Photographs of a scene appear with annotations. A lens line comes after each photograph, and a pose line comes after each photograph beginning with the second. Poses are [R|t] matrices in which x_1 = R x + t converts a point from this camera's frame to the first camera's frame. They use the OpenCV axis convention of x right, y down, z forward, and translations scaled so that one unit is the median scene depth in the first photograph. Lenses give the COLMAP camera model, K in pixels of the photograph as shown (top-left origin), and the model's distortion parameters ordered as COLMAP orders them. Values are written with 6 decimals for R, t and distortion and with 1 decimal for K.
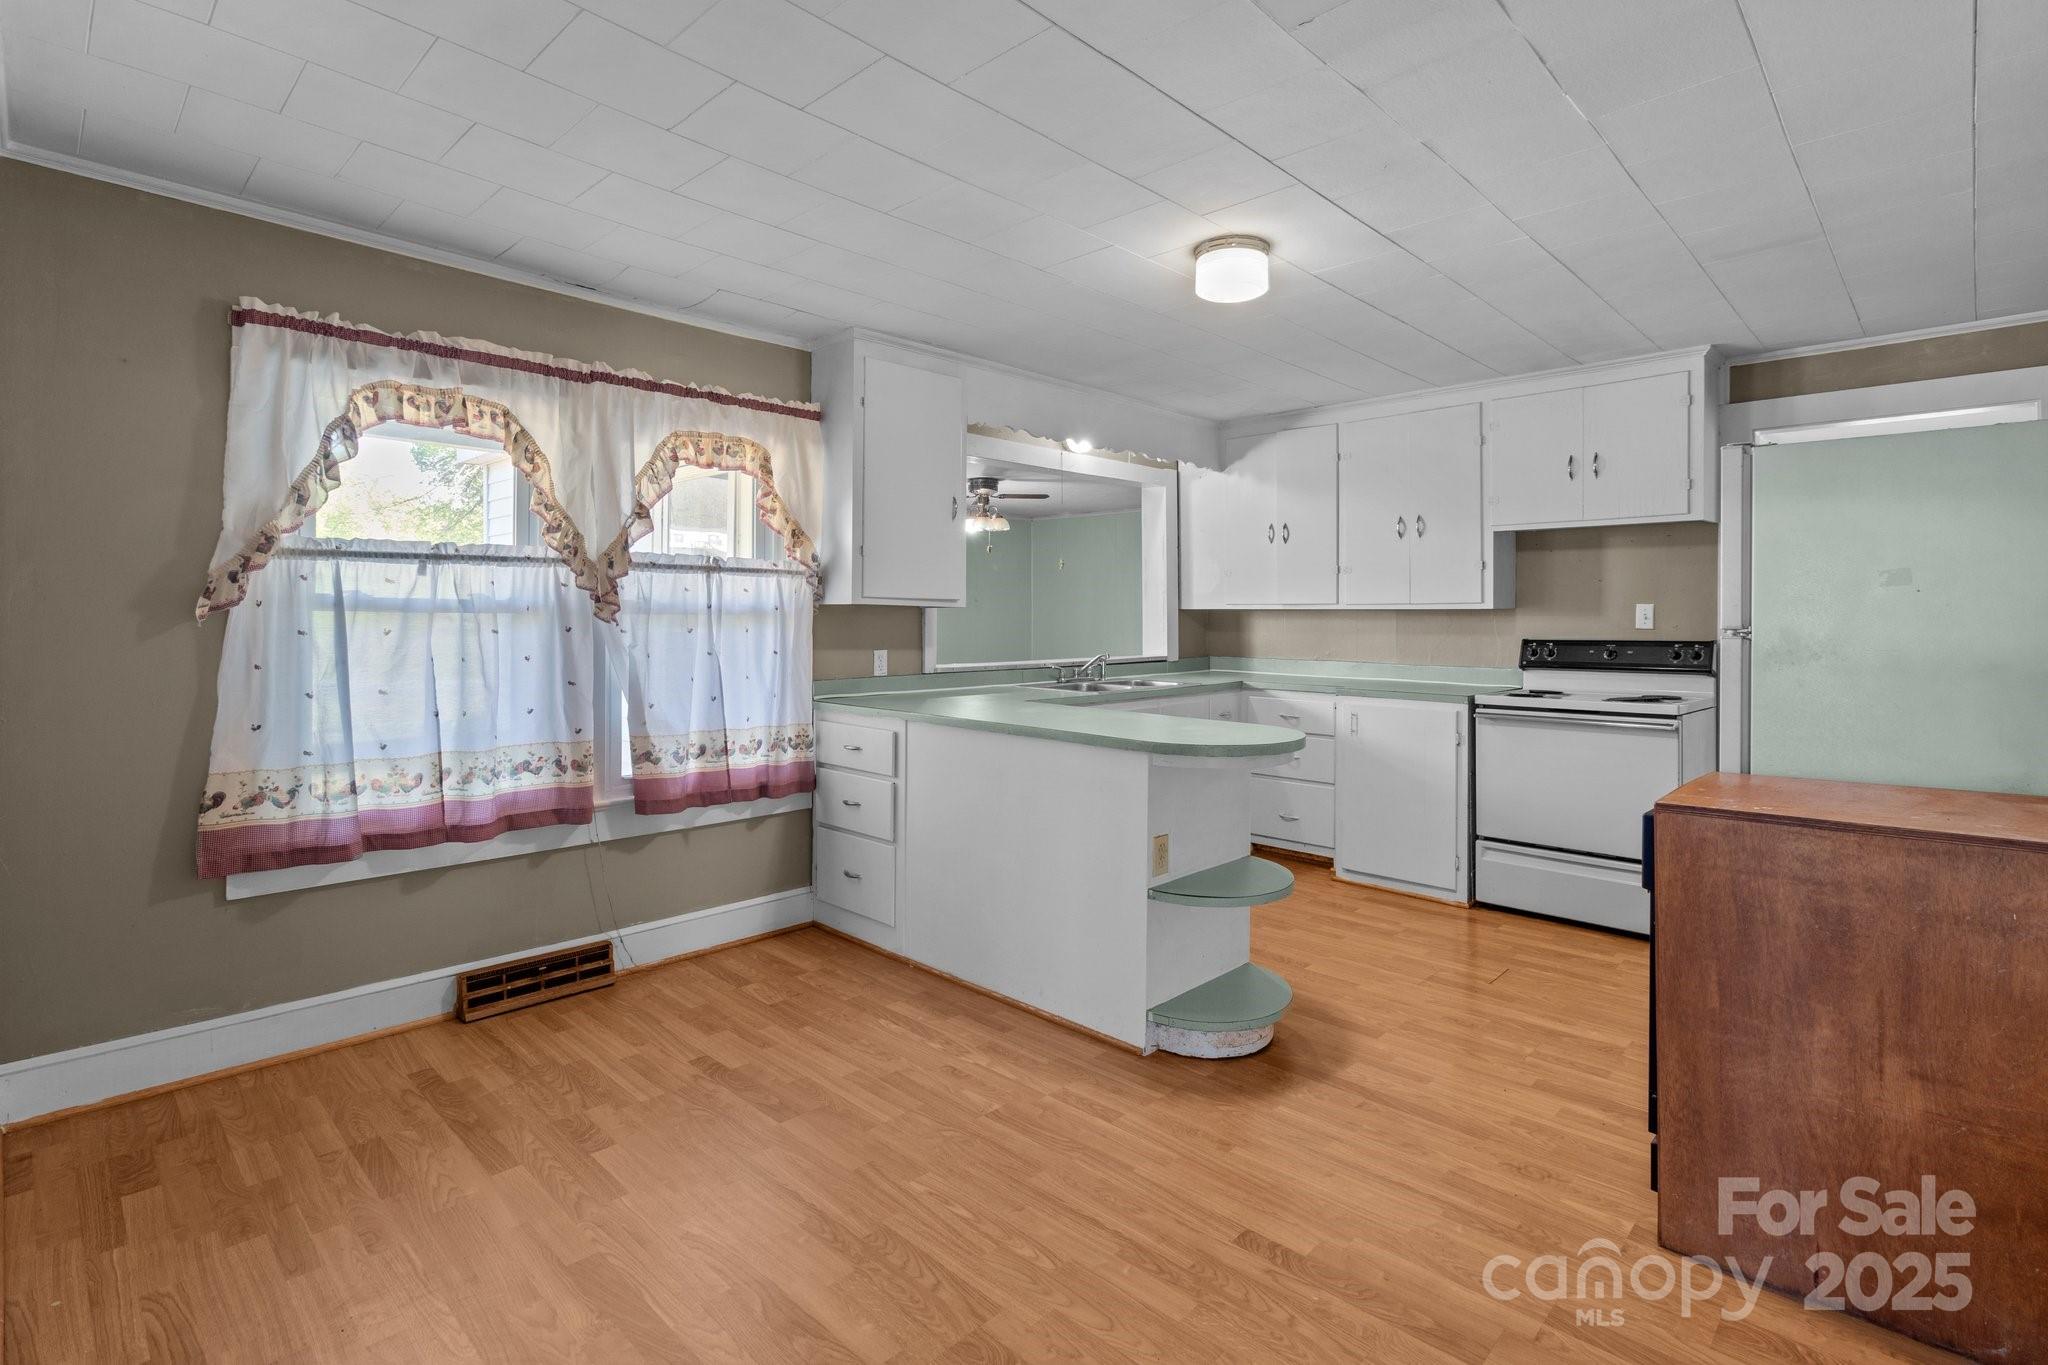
lens RADIAL K [[971.0, 0, 1036.1], [0, 971.0, 614.8], [0, 0, 1]] dist [-0.006856, -0.000130]
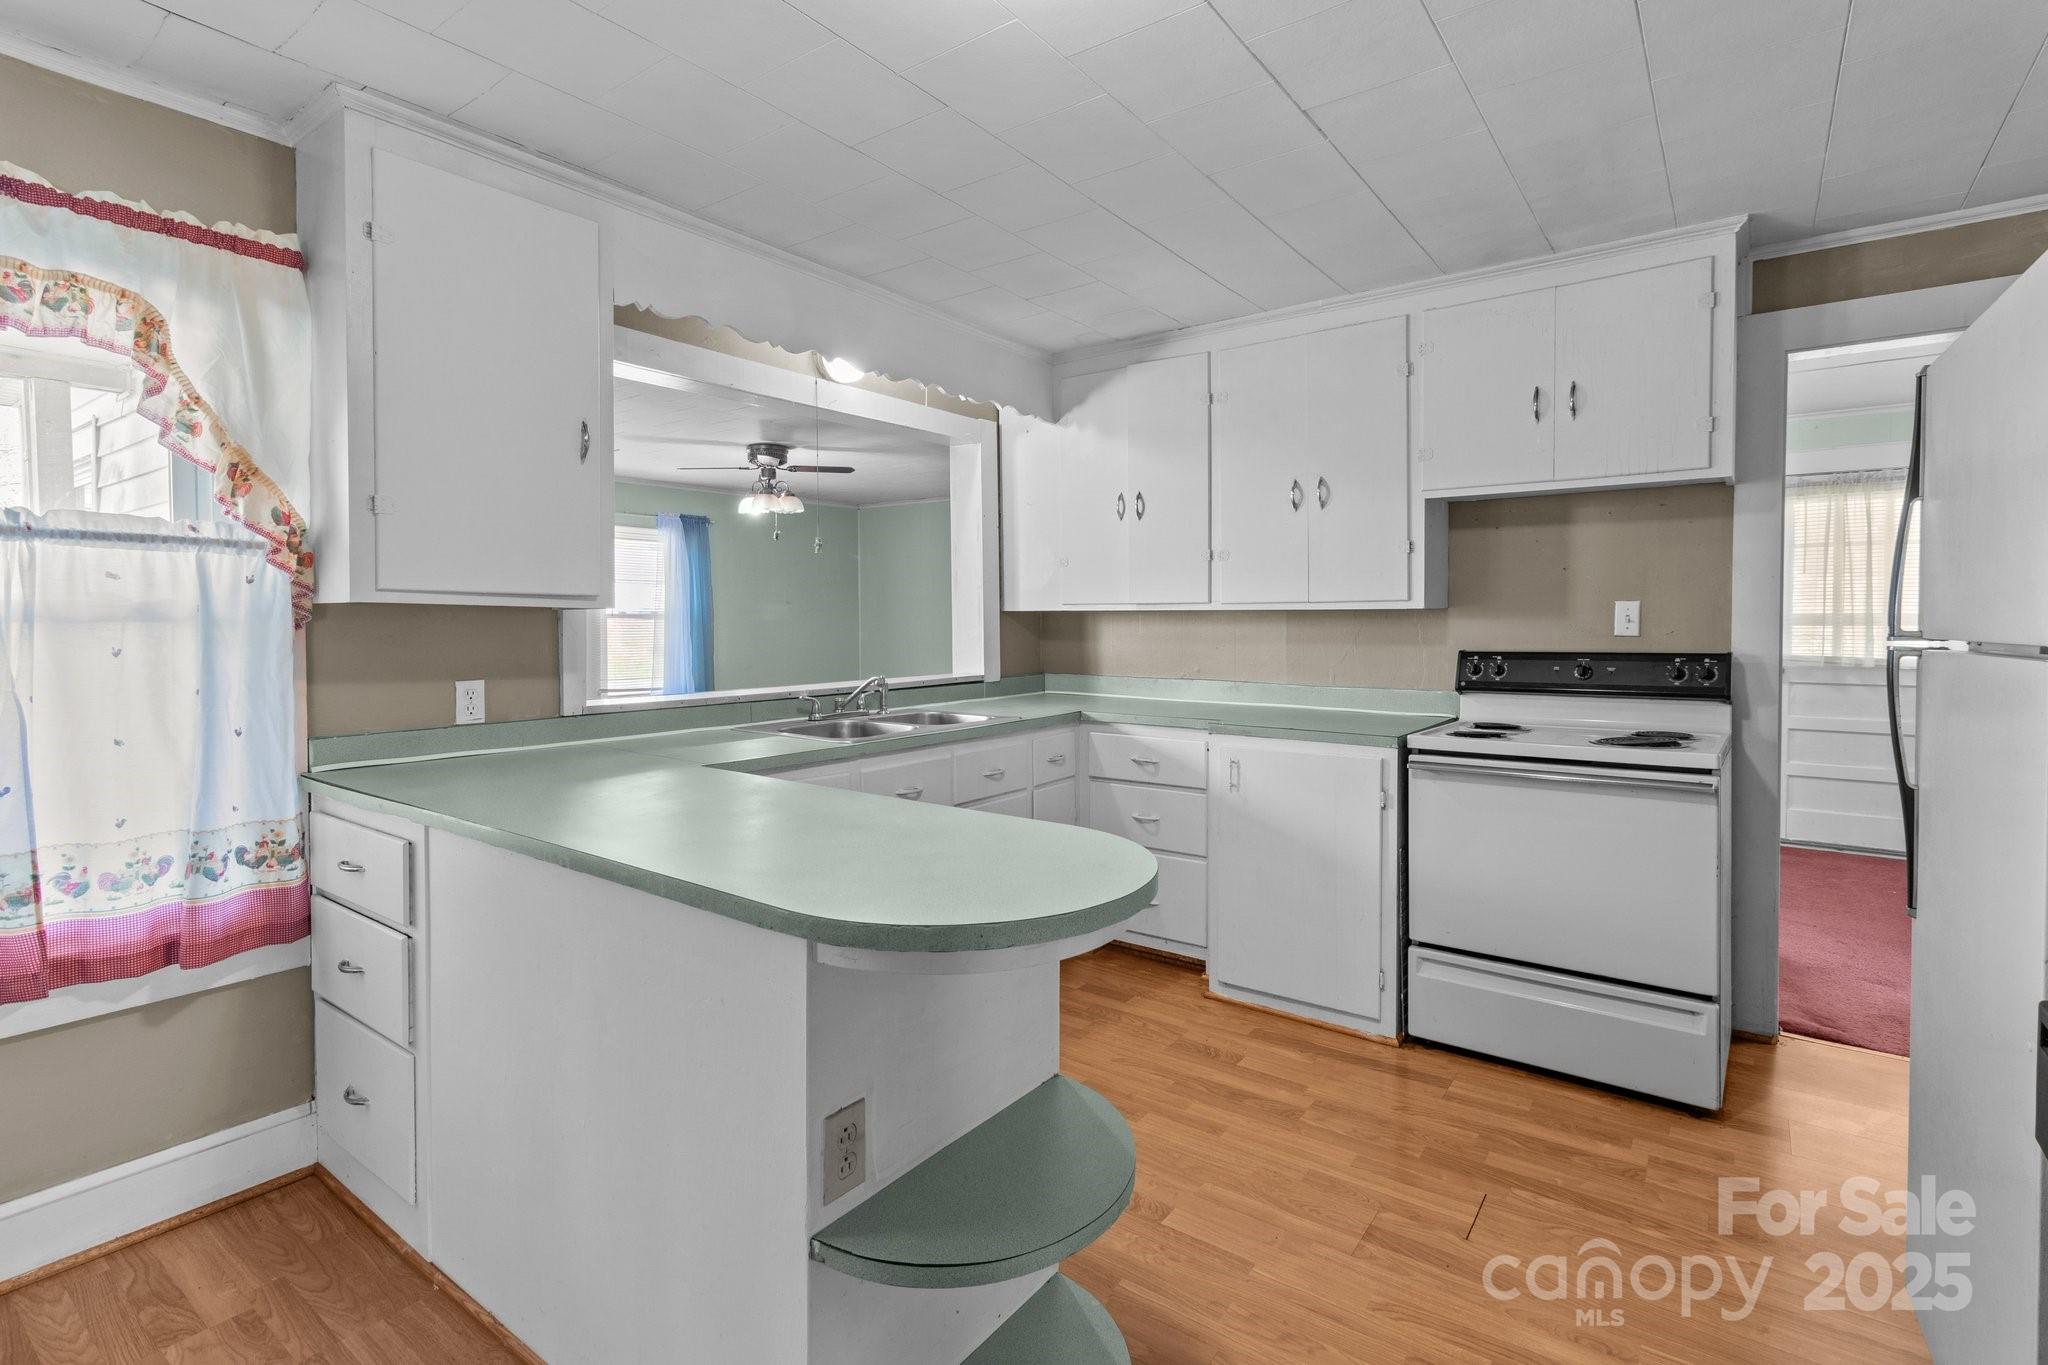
lens RADIAL K [[965.2, 0, 1049.7], [0, 965.2, 624.3], [0, 0, 1]] dist [-0.000013, 0.000007]
pose [[0.989811, -0.004908, 0.142300, 0.108044], [0.004114, 0.999974, 0.005874, 0.000043], [-0.142325, -0.005229, 0.989806, 0.365039]]
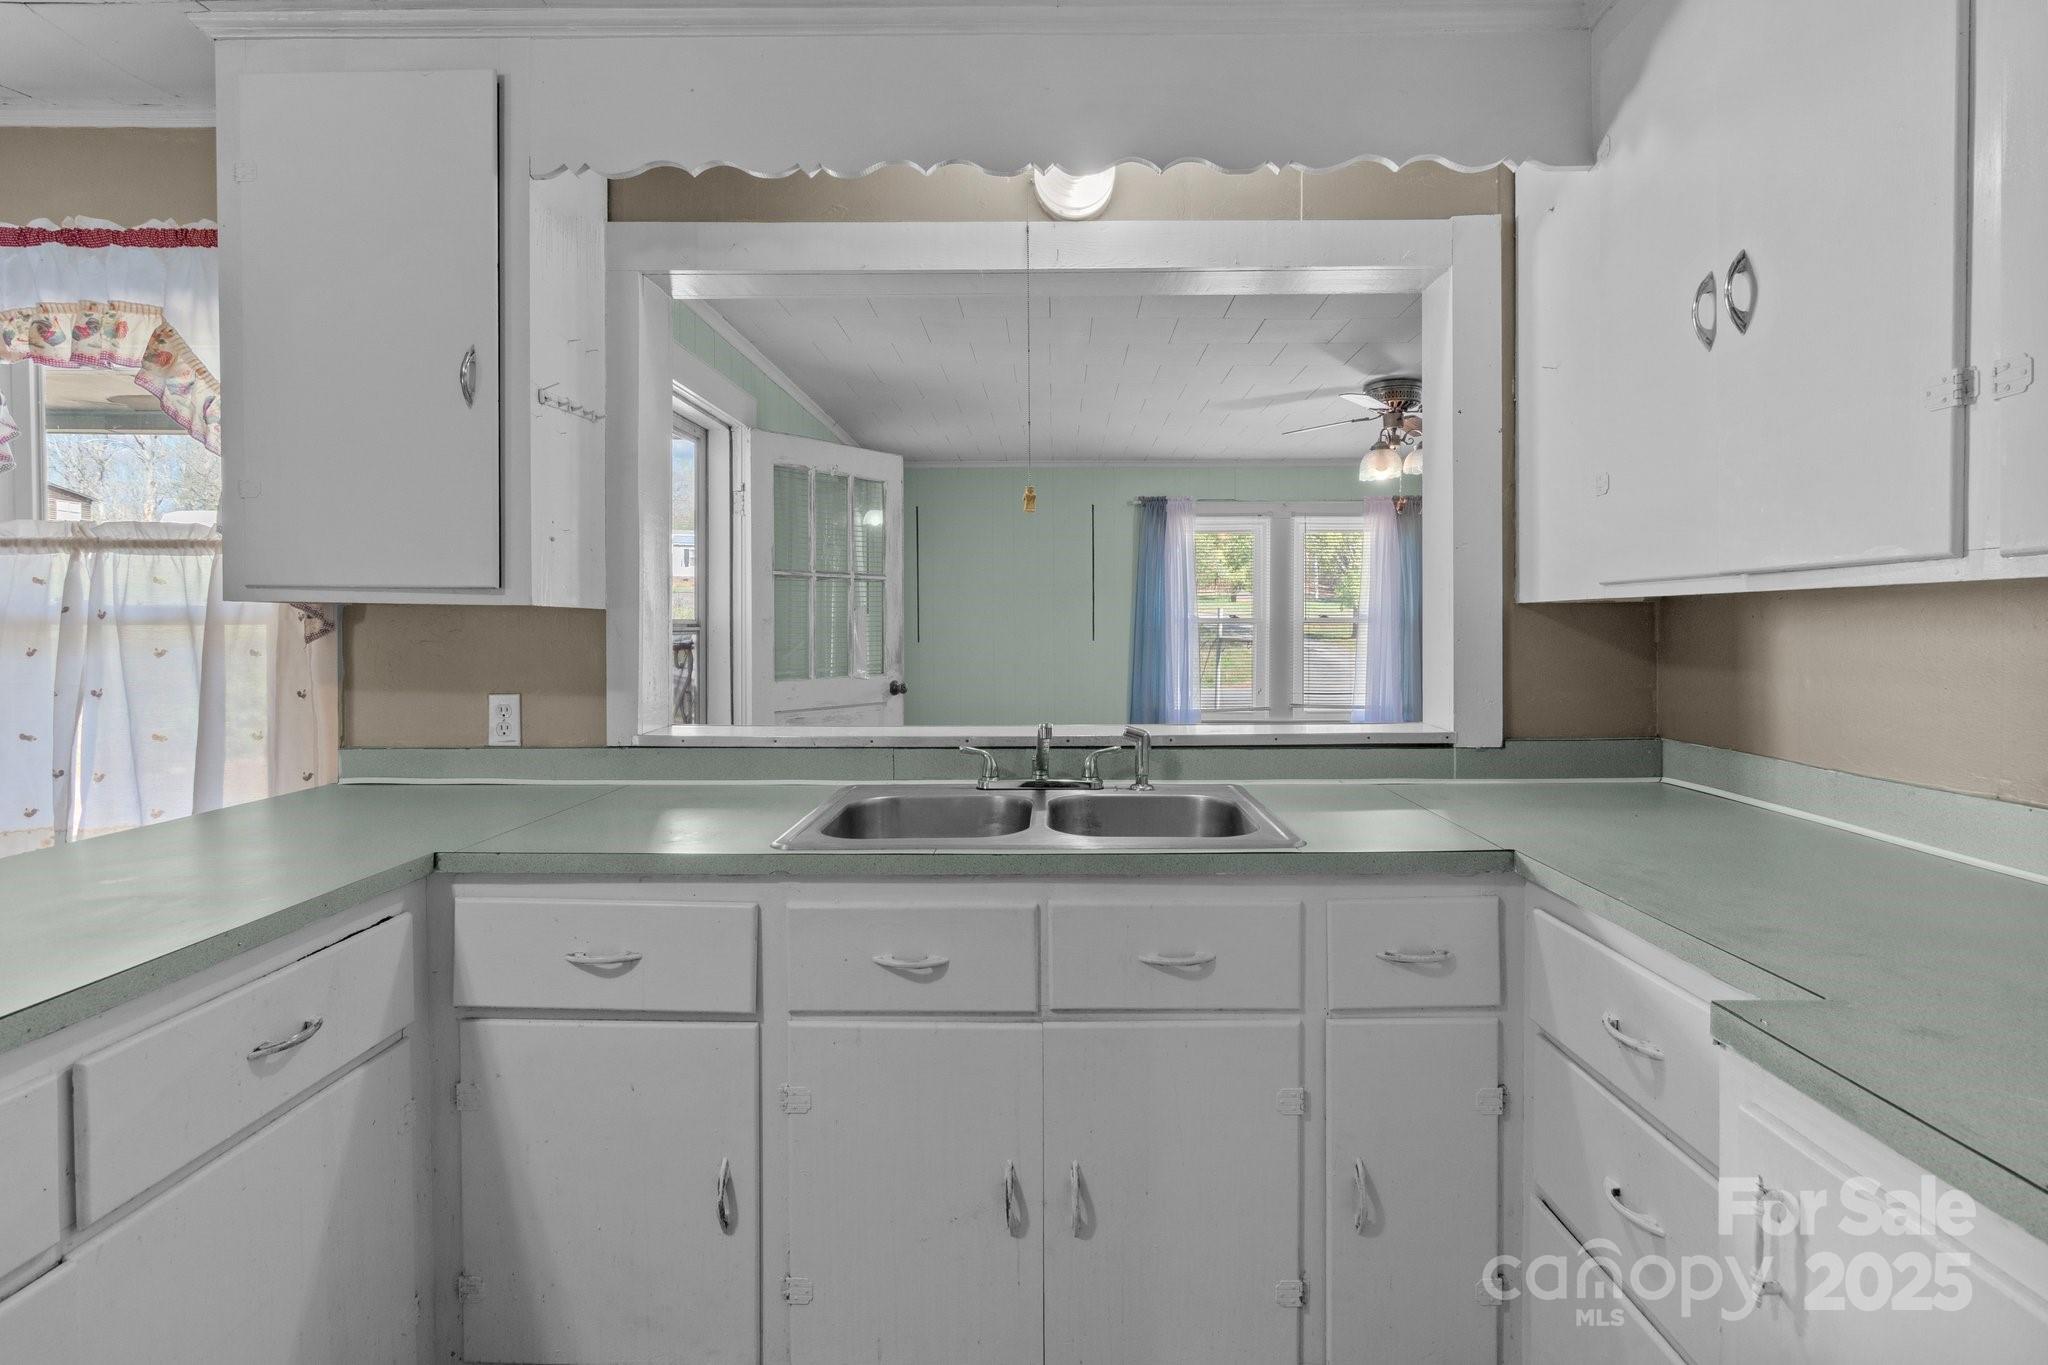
lens RADIAL K [[965.2, 0, 1049.7], [0, 965.2, 624.3], [0, 0, 1]] dist [-0.000013, 0.000007]
pose [[0.692874, -0.006518, -0.721029, 0.390121], [0.004552, 0.999979, -0.004665, 0.004195], [0.721044, -0.000049, 0.692889, 0.861381]]
